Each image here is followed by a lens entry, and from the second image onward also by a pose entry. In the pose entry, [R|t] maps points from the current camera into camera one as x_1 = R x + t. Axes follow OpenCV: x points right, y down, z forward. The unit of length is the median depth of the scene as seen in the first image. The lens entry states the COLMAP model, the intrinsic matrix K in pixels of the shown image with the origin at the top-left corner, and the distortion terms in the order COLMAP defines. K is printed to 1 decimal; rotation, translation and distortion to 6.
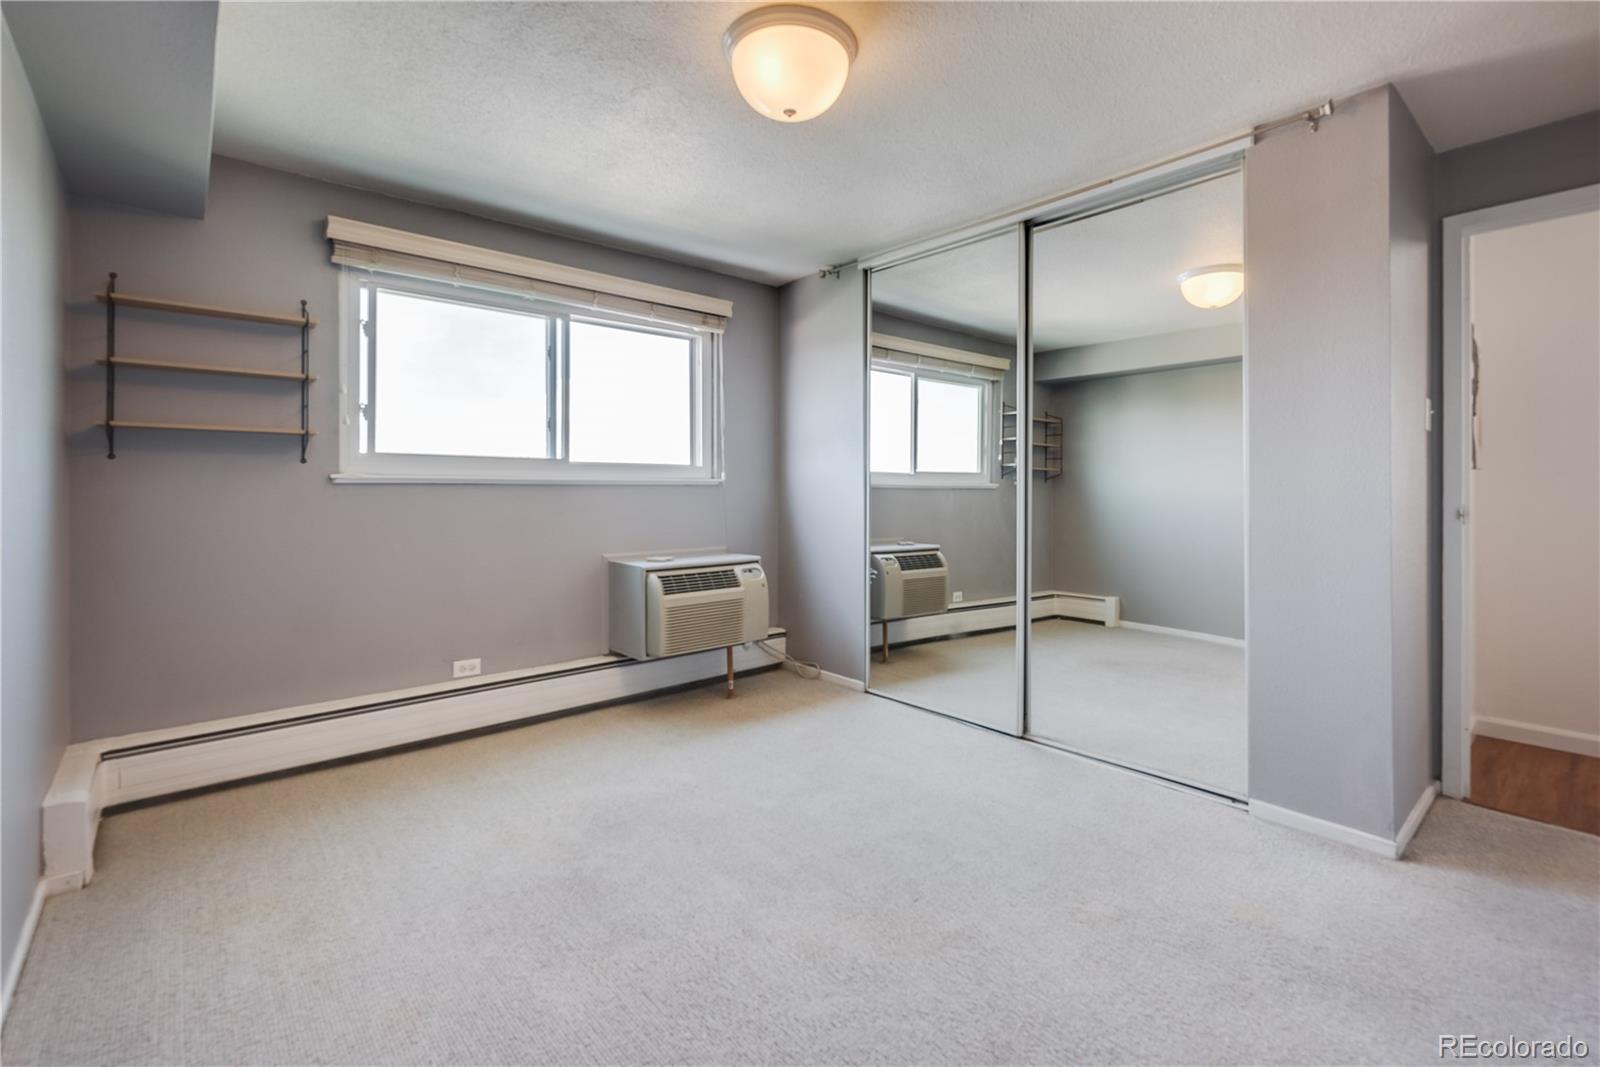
lens RADIAL K [[717.8, 0, 801.0], [0, 717.8, 490.3], [0, 0, 1]] dist [-0.001526, -0.000023]
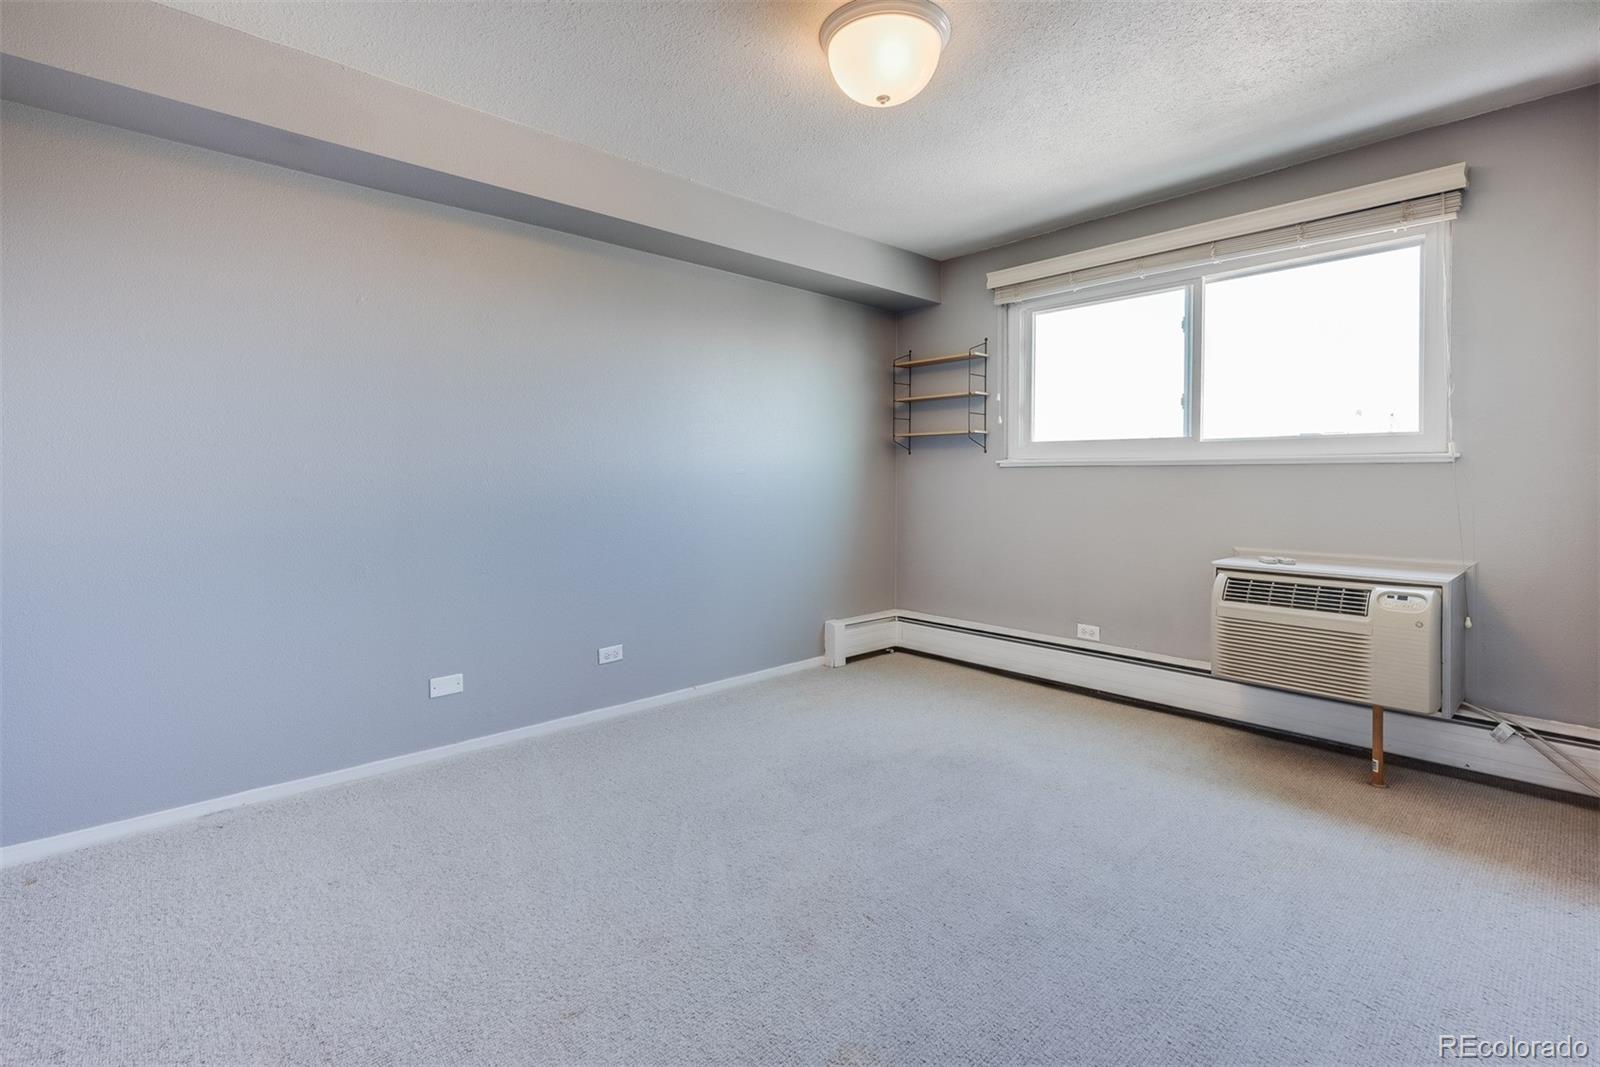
lens RADIAL K [[717.8, 0, 801.0], [0, 717.8, 490.3], [0, 0, 1]] dist [-0.001526, -0.000023]
pose [[0.026812, 0.020423, -0.999432, 0.627164], [0.000545, 0.999791, 0.020445, 0.005191], [0.999640, -0.001093, 0.026795, 0.525375]]
